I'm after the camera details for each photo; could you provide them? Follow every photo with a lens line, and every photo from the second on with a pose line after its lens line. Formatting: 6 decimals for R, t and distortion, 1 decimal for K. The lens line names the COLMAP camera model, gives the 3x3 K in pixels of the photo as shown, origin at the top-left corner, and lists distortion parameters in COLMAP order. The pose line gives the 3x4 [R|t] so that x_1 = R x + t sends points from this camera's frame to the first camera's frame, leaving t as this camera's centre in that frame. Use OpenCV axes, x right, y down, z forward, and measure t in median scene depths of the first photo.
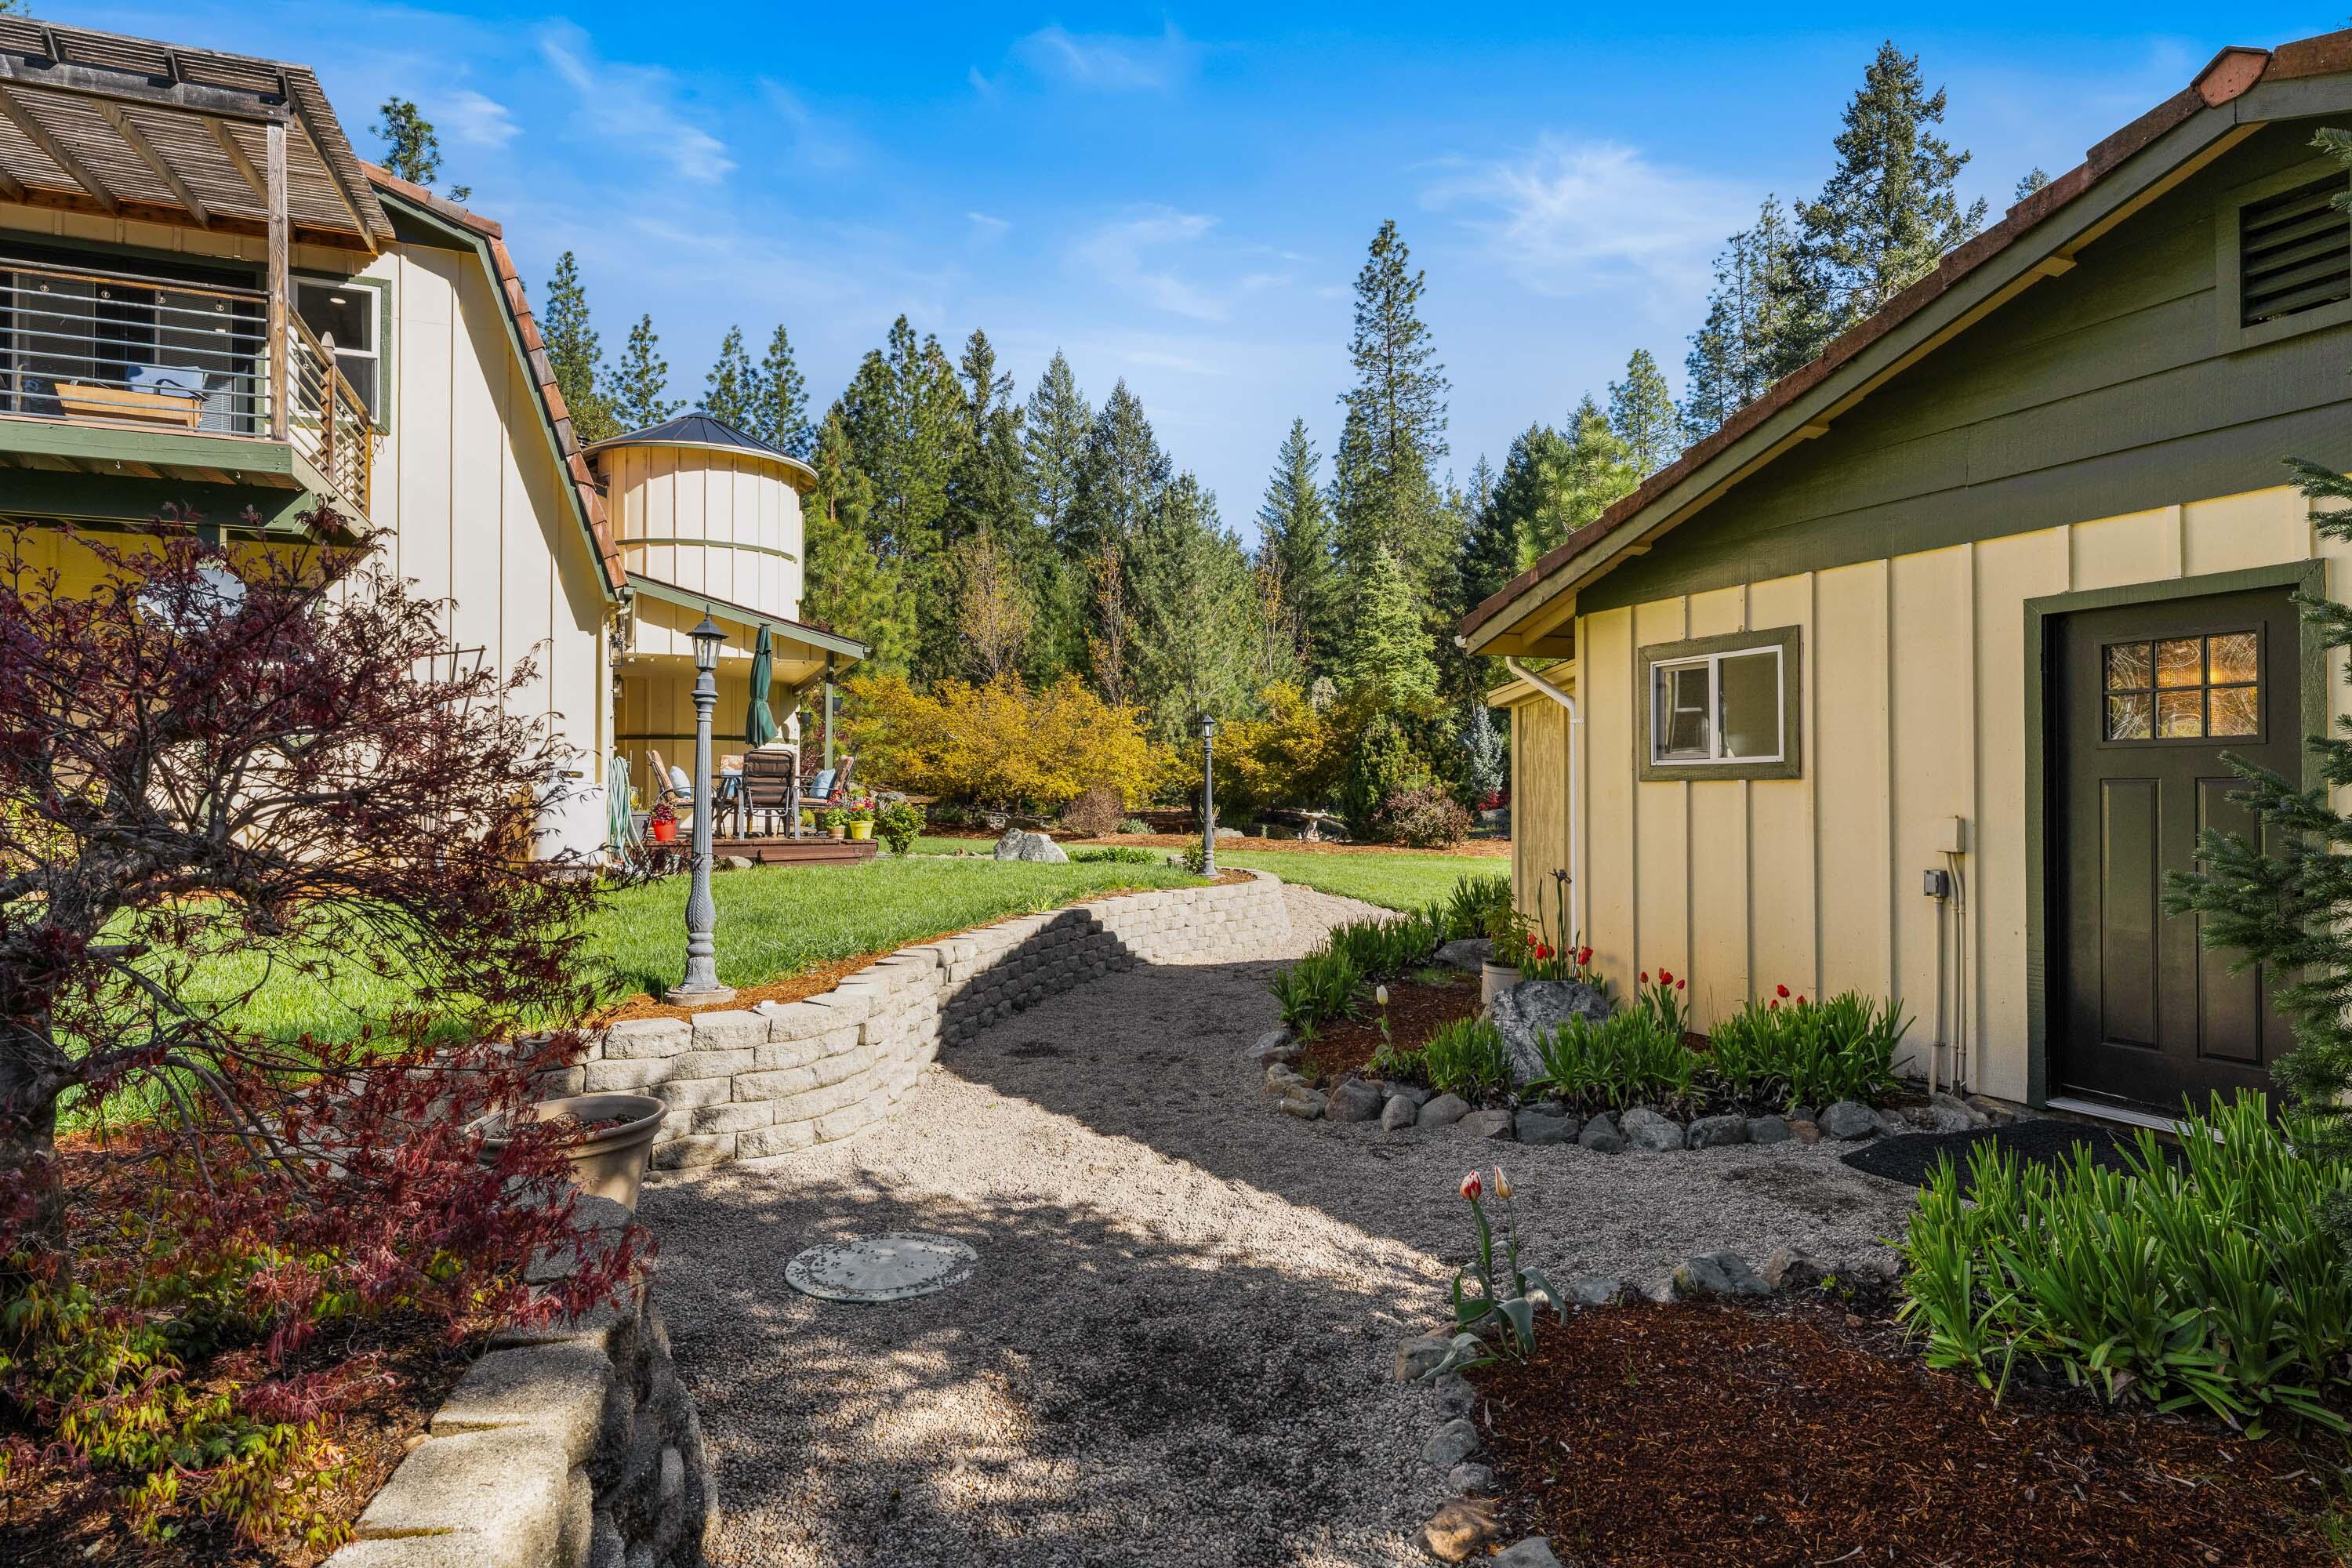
lens RADIAL K [[1295.1, 0, 1176.0], [0, 1295.1, 784.0], [0, 0, 1]] dist [-0.002044, 0.000150]
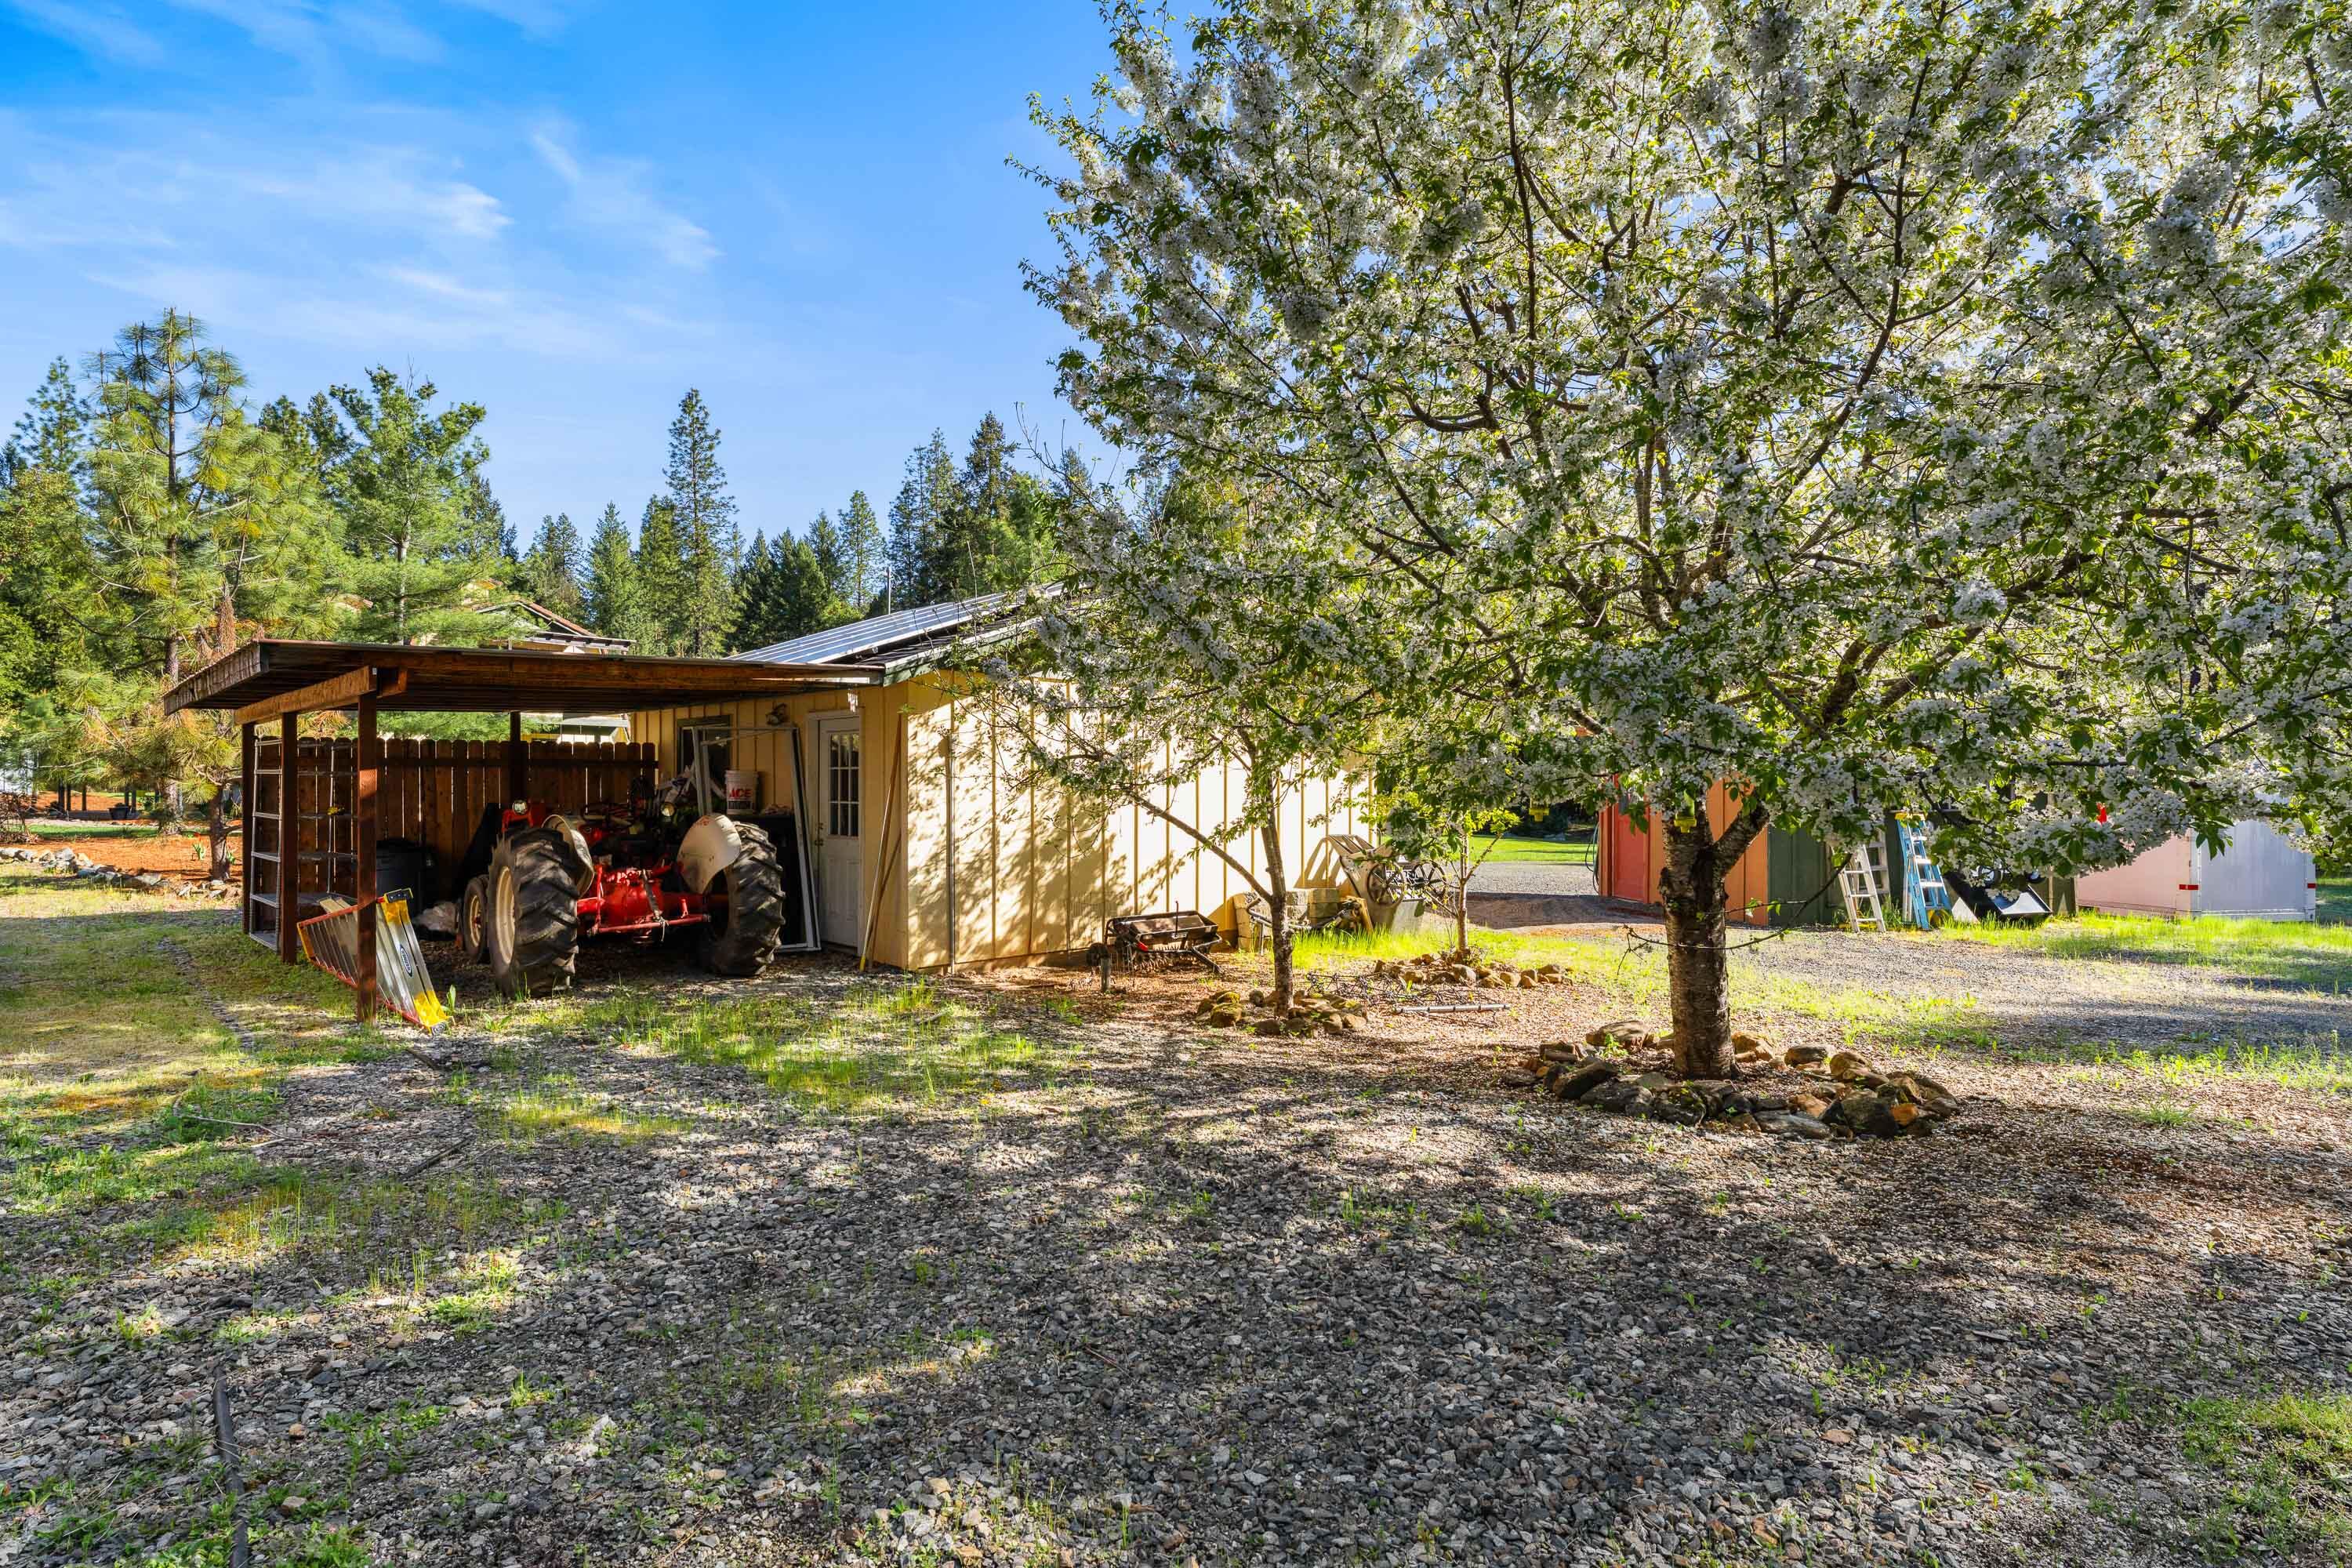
lens RADIAL K [[1231.7, 0, 1176.0], [0, 1231.7, 784.0], [0, 0, 1]] dist [-0.000670, -0.000113]
pose [[0.815710, -0.002080, 0.578457, -0.192598], [-0.006614, 0.999895, 0.012922, -0.014140], [-0.578423, -0.014367, 0.815611, -0.440838]]
